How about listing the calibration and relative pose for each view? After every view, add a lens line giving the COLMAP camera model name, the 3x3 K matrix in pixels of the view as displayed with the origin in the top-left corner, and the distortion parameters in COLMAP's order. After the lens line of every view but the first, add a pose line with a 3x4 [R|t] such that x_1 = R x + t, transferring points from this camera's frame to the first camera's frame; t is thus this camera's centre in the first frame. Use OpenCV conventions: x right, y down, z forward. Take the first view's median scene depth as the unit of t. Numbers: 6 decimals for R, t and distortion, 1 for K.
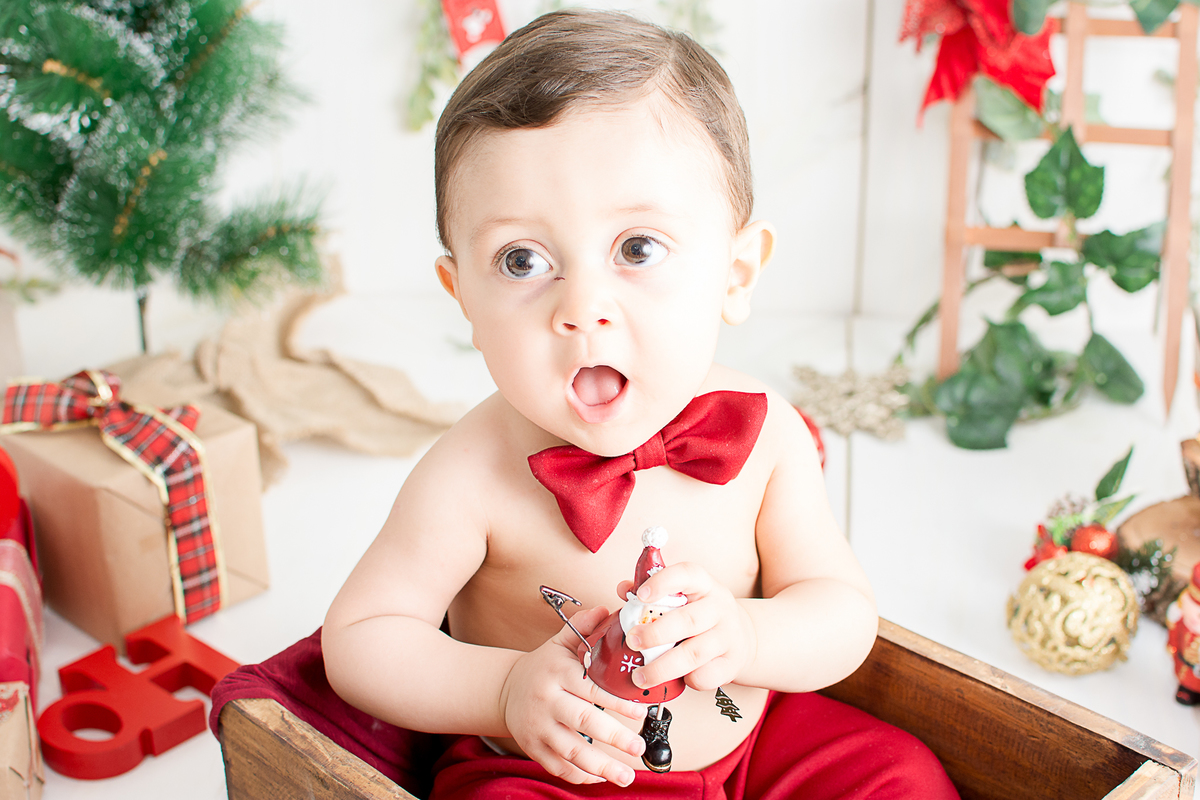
lens RADIAL K [[1835.6, 0, 595.3], [0, 1835.6, 397.1], [0, 0, 1]] dist [-0.187943, 0.156404]
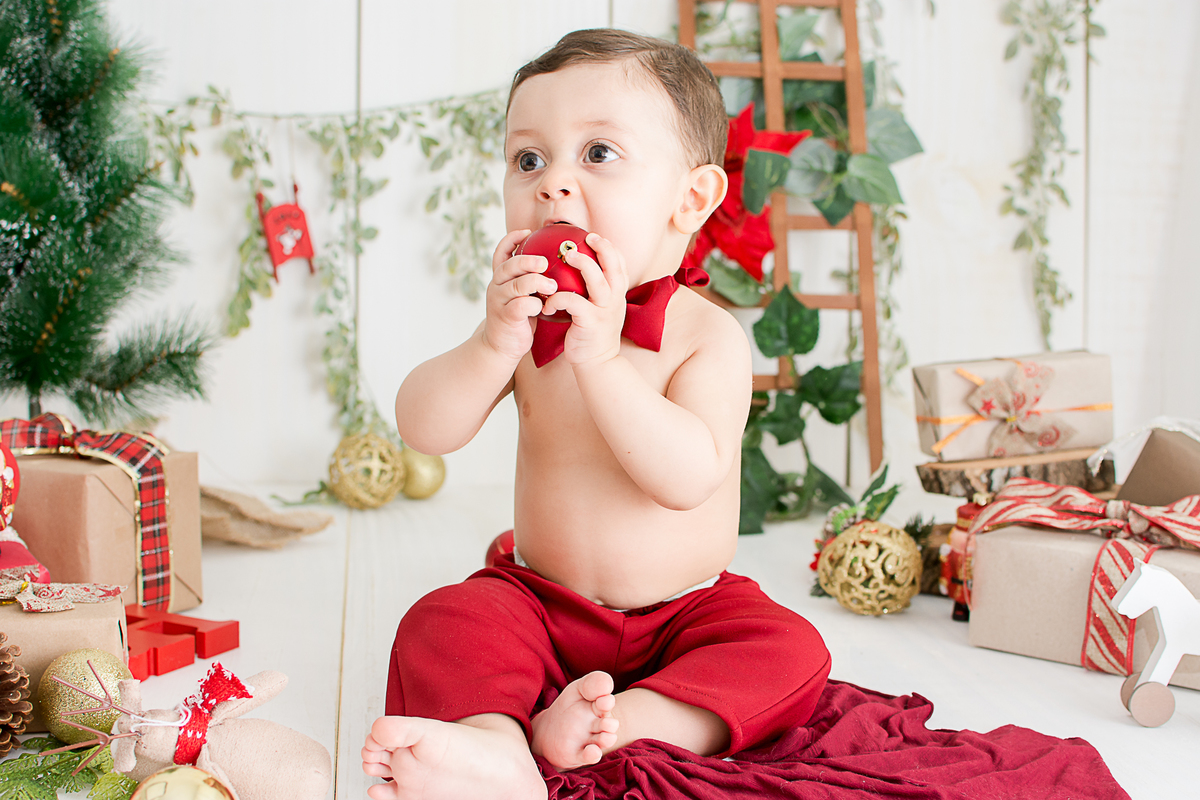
lens RADIAL K [[1836.6, 0, 600.0], [0, 1836.6, 400.0], [0, 0, 1]] dist [-0.196653, 0.185390]
pose [[0.967848, -0.005663, 0.251472, -0.200202], [0.077903, 0.957339, -0.278267, 0.290230], [-0.239168, 0.288910, 0.927000, -0.158856]]
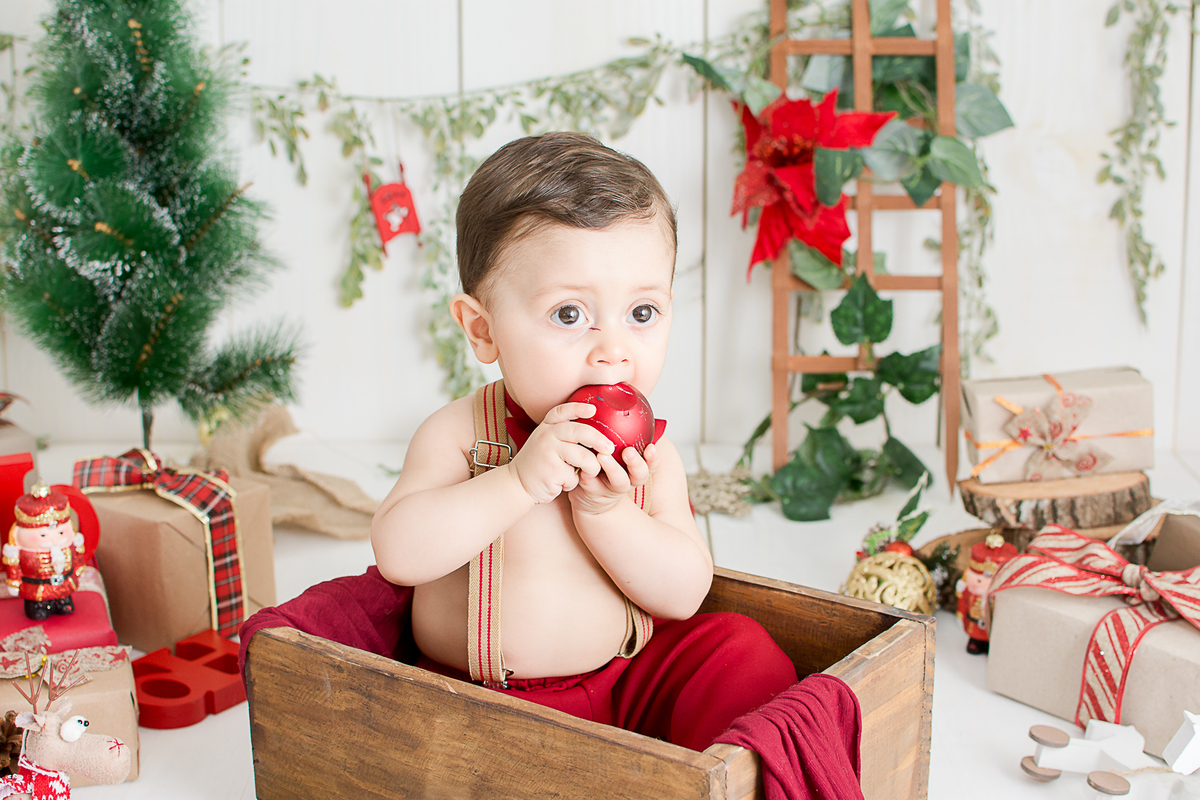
lens RADIAL K [[1835.6, 0, 595.3], [0, 1835.6, 397.1], [0, 0, 1]] dist [-0.187943, 0.156404]
pose [[0.993729, -0.024188, 0.109166, -0.082093], [0.041689, 0.986073, -0.161004, 0.150635], [-0.103751, 0.164546, 0.980898, -0.282792]]
